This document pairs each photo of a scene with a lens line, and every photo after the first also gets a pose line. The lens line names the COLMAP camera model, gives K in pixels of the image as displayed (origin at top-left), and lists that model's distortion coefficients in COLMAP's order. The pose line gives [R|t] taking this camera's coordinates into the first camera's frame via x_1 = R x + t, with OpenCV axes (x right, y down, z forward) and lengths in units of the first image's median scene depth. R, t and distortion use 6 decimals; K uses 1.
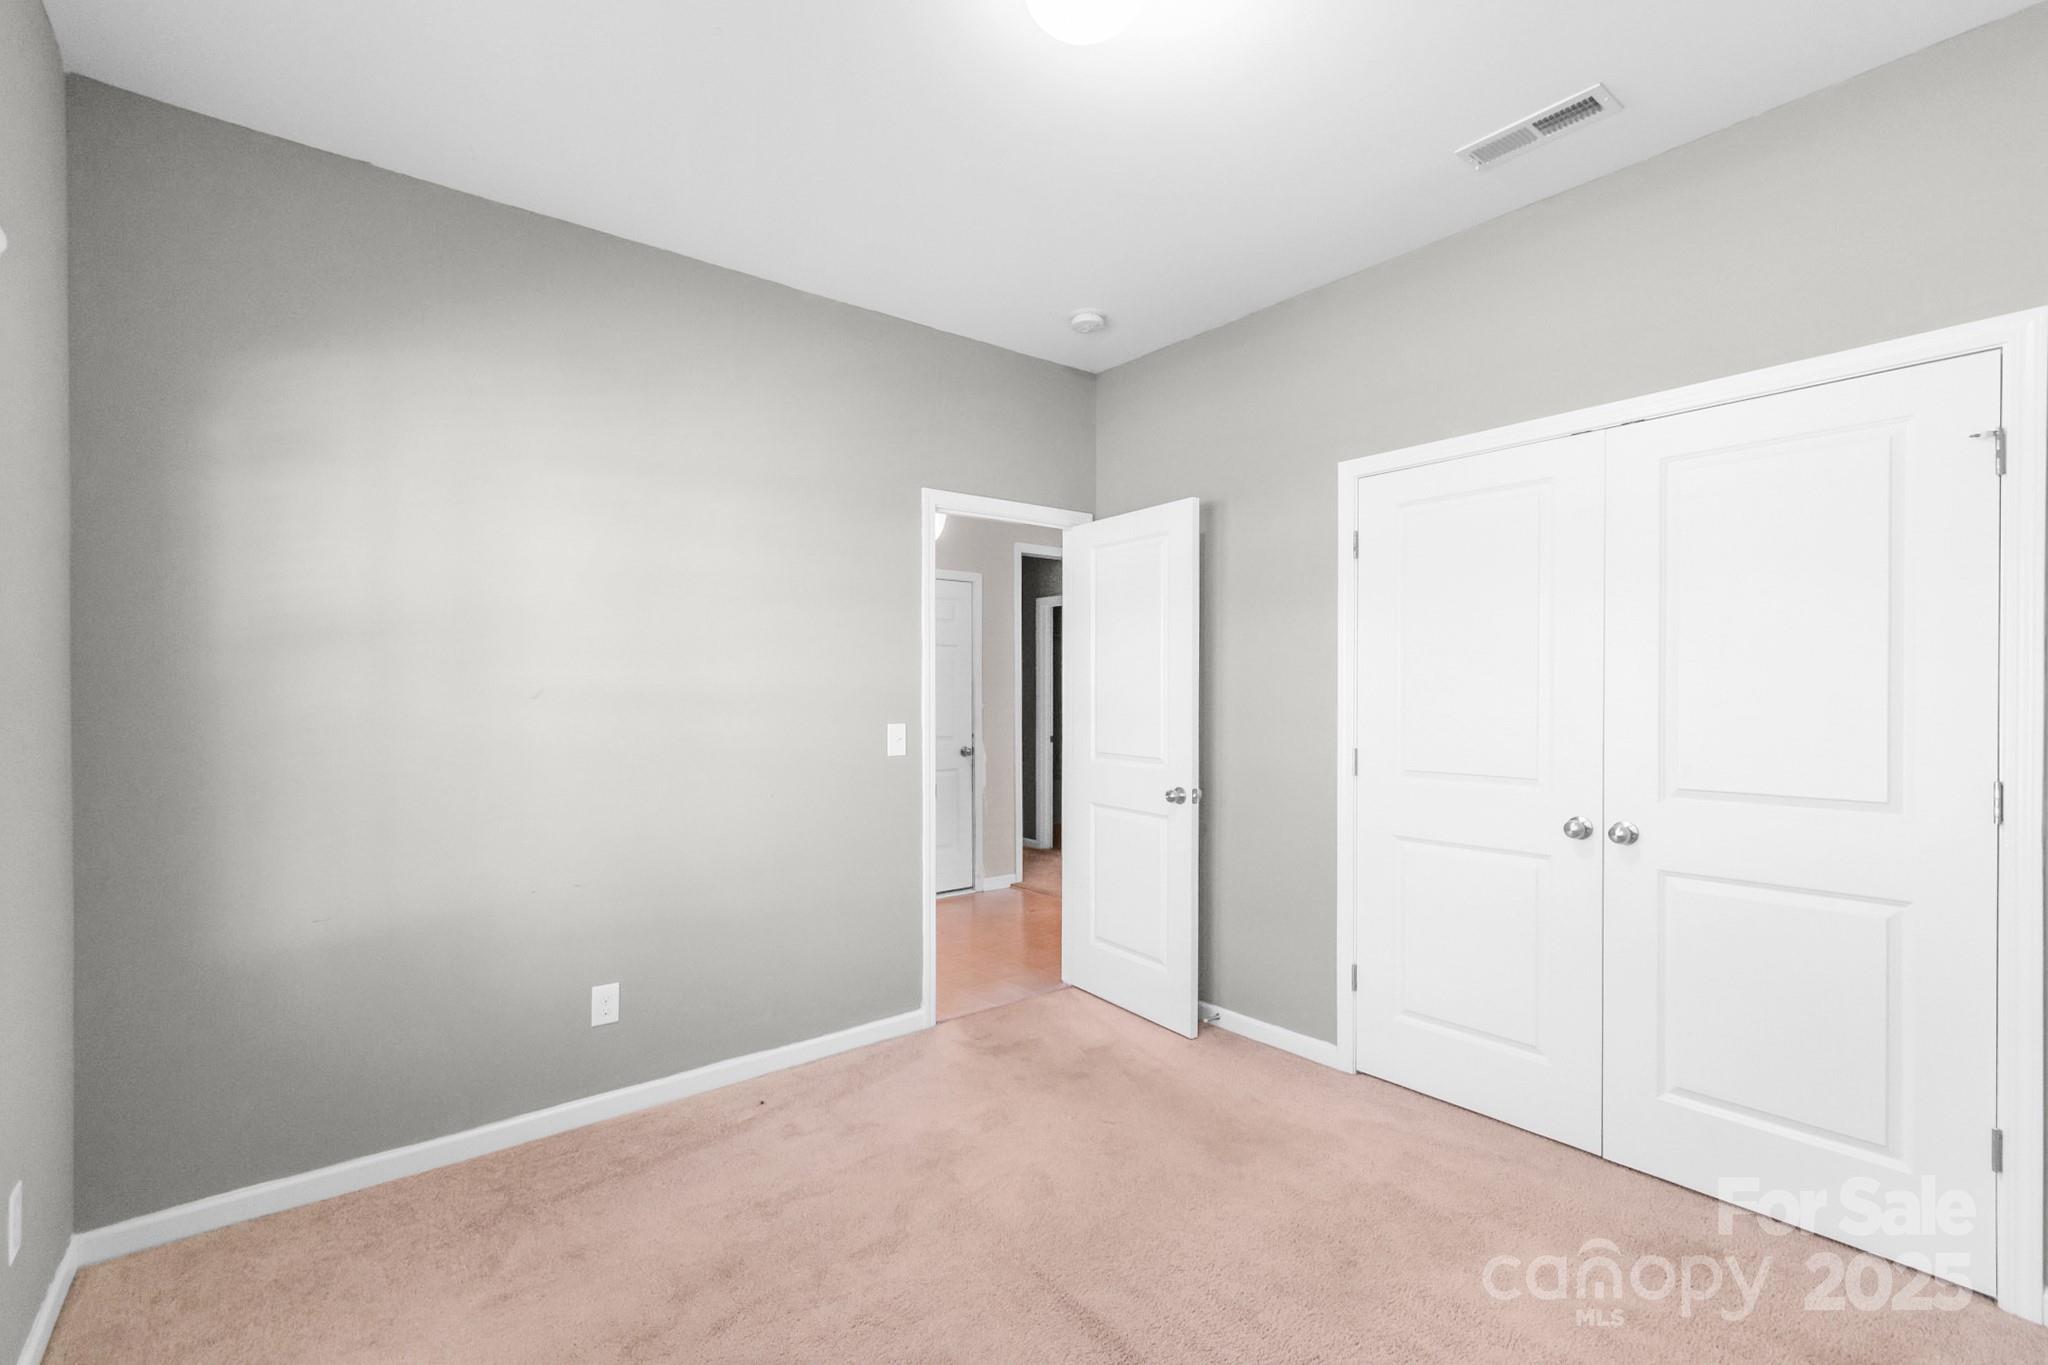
lens RADIAL K [[925.4, 0, 1026.0], [0, 925.4, 695.1], [0, 0, 1]] dist [0.001111, 0.000045]
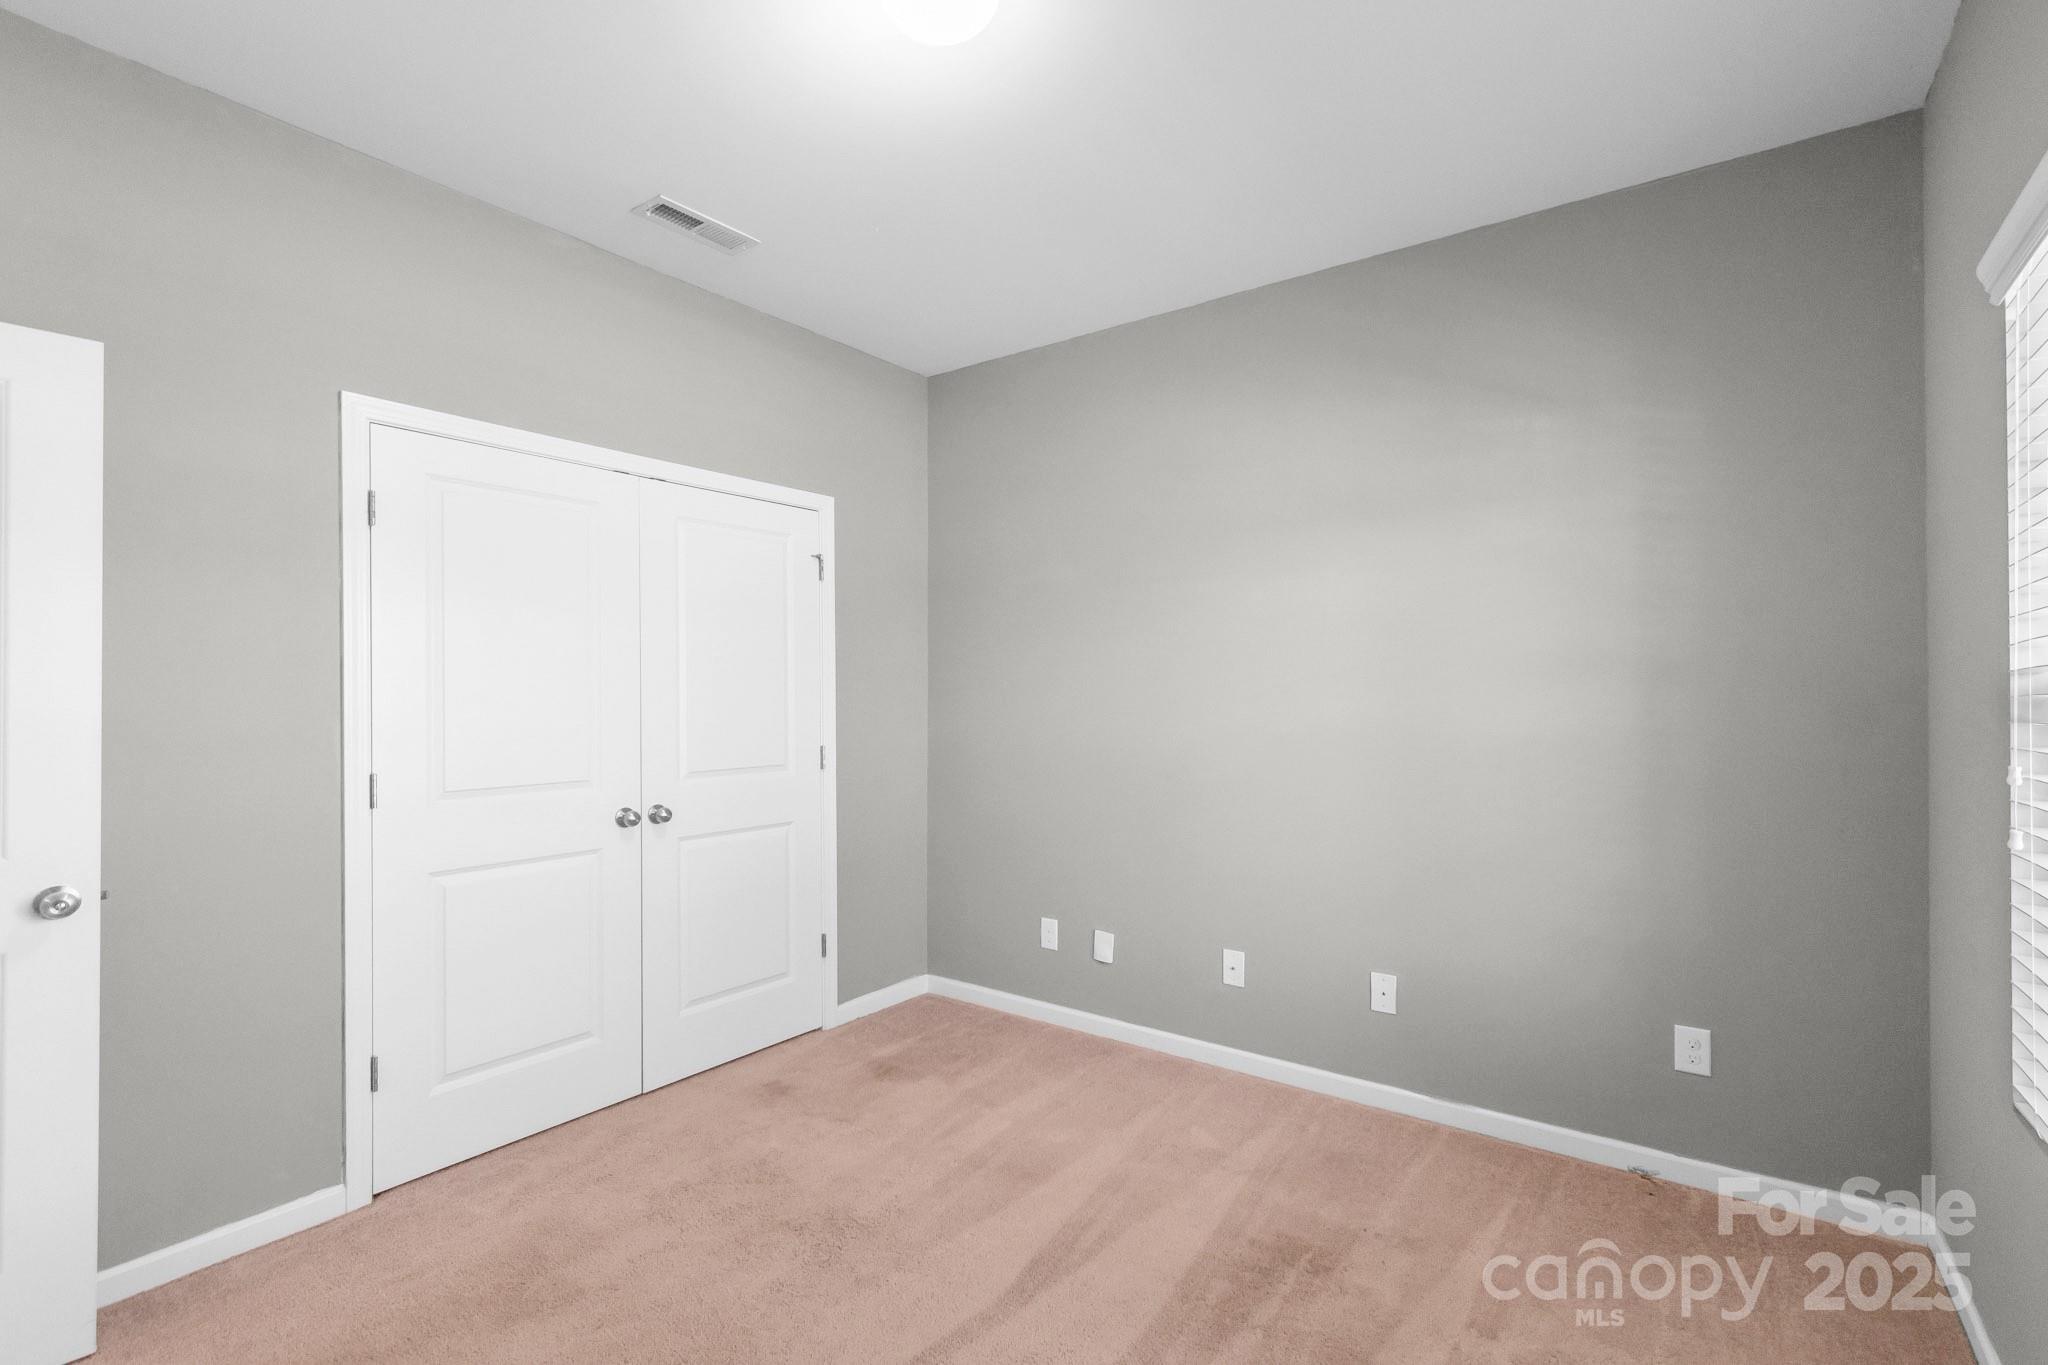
lens RADIAL K [[925.4, 0, 1026.0], [0, 925.4, 695.1], [0, 0, 1]] dist [0.001111, 0.000045]
pose [[-0.252369, 0.003982, 0.967623, -0.545365], [0.012615, 0.999920, -0.000825, 0.000160], [-0.967549, 0.011999, -0.252399, 0.696657]]
